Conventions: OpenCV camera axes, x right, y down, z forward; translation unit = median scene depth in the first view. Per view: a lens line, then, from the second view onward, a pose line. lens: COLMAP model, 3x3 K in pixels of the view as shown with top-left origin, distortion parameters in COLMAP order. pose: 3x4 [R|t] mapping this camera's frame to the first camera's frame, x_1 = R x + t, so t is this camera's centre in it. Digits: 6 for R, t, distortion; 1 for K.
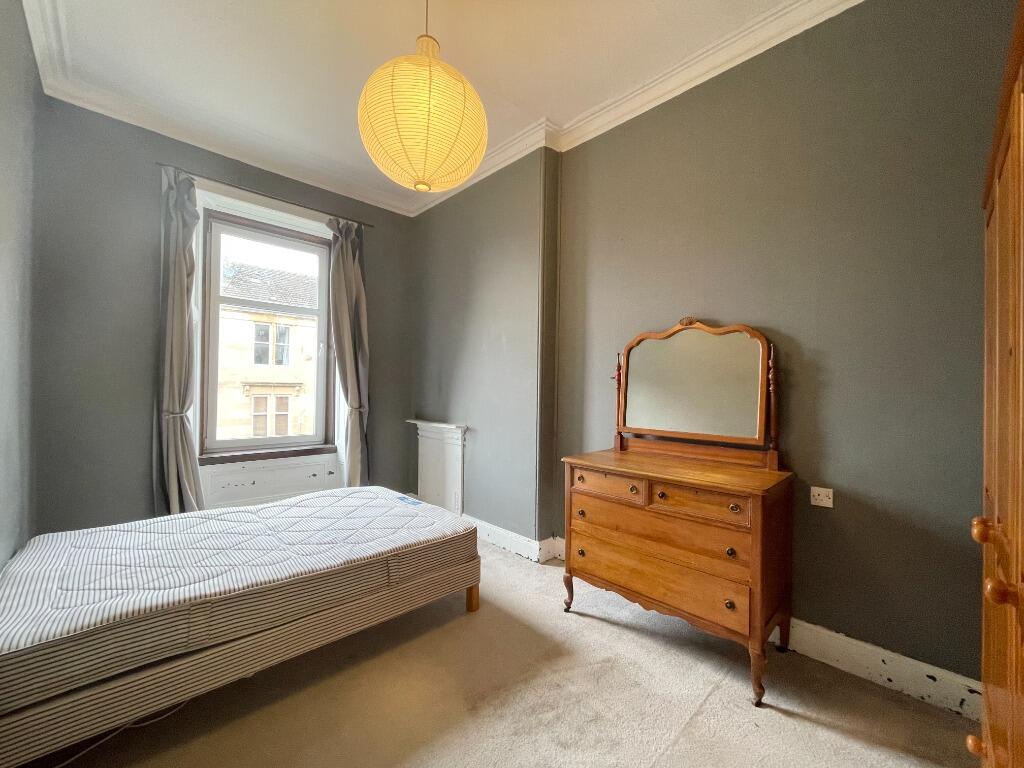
lens RADIAL K [[412.6, 0, 512.5], [0, 412.6, 382.8], [0, 0, 1]] dist [0.001542, 0.000619]
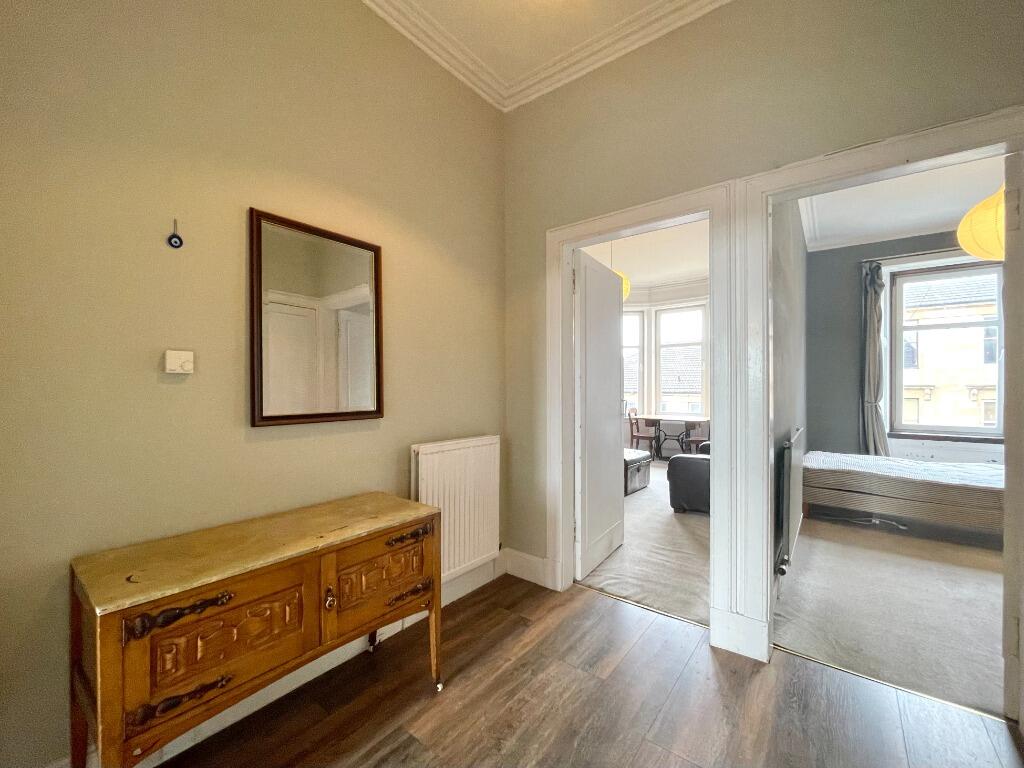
lens RADIAL K [[412.6, 0, 512.8], [0, 412.6, 384.6], [0, 0, 1]] dist [0.001542, 0.000619]
pose [[0.157746, -0.009774, -0.987431, 0.615252], [0.005689, 0.999943, -0.008989, 0.006033], [0.987463, -0.004200, 0.157793, -0.709729]]
